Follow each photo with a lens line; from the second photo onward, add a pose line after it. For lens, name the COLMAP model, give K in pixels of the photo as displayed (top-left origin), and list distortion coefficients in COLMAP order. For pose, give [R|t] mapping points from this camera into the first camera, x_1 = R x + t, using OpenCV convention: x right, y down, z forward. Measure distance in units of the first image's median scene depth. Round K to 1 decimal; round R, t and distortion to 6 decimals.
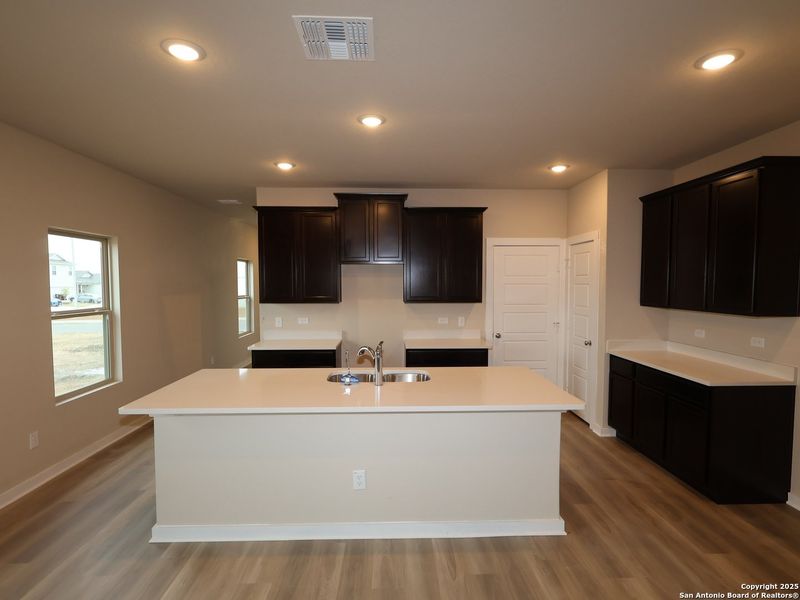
lens RADIAL K [[419.9, 0, 399.5], [0, 419.9, 303.4], [0, 0, 1]] dist [-0.000936, 0.000499]
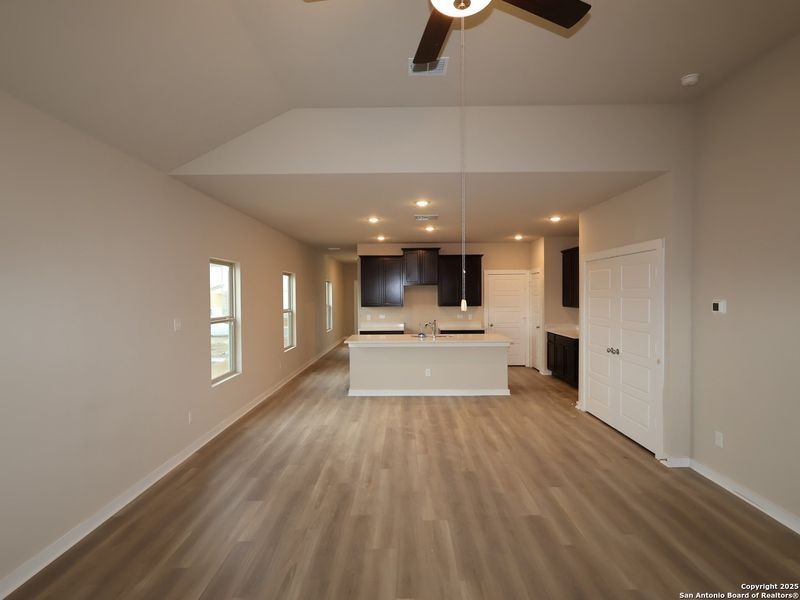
lens RADIAL K [[419.9, 0, 399.5], [0, 419.9, 303.4], [0, 0, 1]] dist [-0.000936, 0.000499]
pose [[0.999348, -0.004863, -0.035773, -0.106170], [0.003846, 0.999588, -0.028448, 0.041583], [0.035896, 0.028292, 0.998955, -0.935915]]
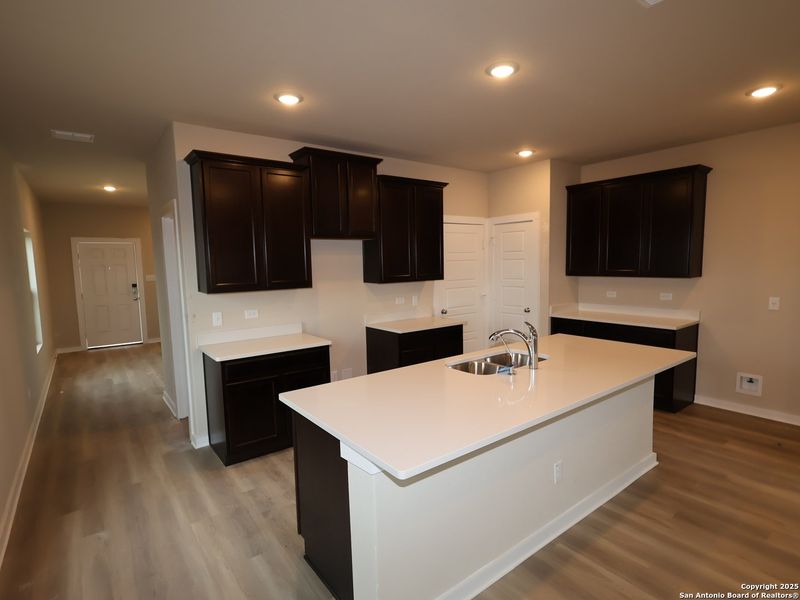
lens RADIAL K [[419.9, 0, 399.5], [0, 419.9, 303.4], [0, 0, 1]] dist [-0.000936, 0.000499]
pose [[0.811165, -0.075938, 0.579866, -0.524724], [0.050753, 0.996934, 0.059558, -0.011025], [-0.582611, -0.018882, 0.812532, 0.276621]]
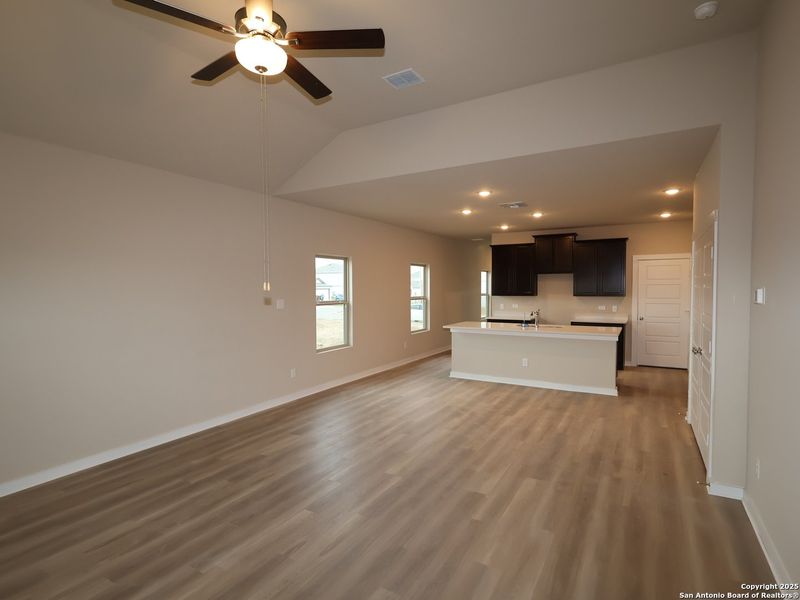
lens RADIAL K [[419.9, 0, 399.5], [0, 419.9, 303.4], [0, 0, 1]] dist [-0.000936, 0.000499]
pose [[0.848147, 0.018670, -0.529432, 0.350906], [-0.022327, 0.999751, -0.000513, 0.049892], [0.529291, 0.012256, 0.848352, -0.916275]]
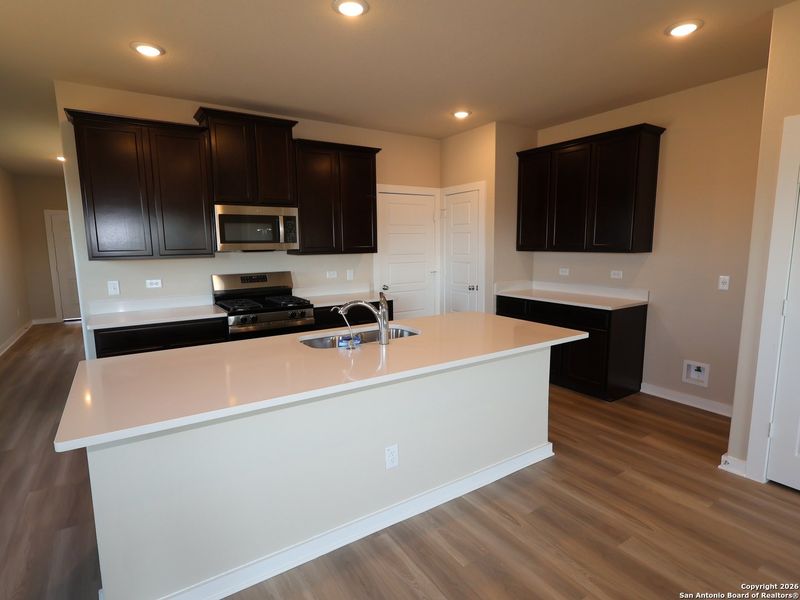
lens RADIAL K [[430.1, 0, 396.5], [0, 430.1, 299.9], [0, 0, 1]] dist [-0.000785, 0.000303]
pose [[0.852996, -0.077977, 0.516059, -0.300601], [0.036674, 0.995287, 0.089770, 0.020162], [-0.520627, -0.057648, 0.851836, 0.169808]]
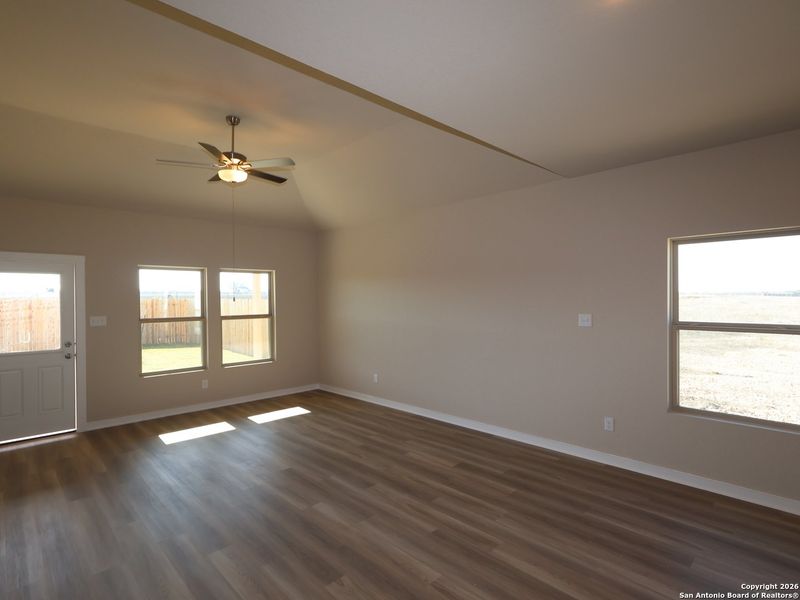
lens RADIAL K [[419.9, 0, 399.5], [0, 419.9, 303.4], [0, 0, 1]] dist [-0.000936, 0.000499]
pose [[-0.736334, 0.018560, -0.676364, 0.298293], [-0.022376, 0.998409, 0.051757, -0.016229], [0.676248, 0.053245, -0.734747, 0.372772]]
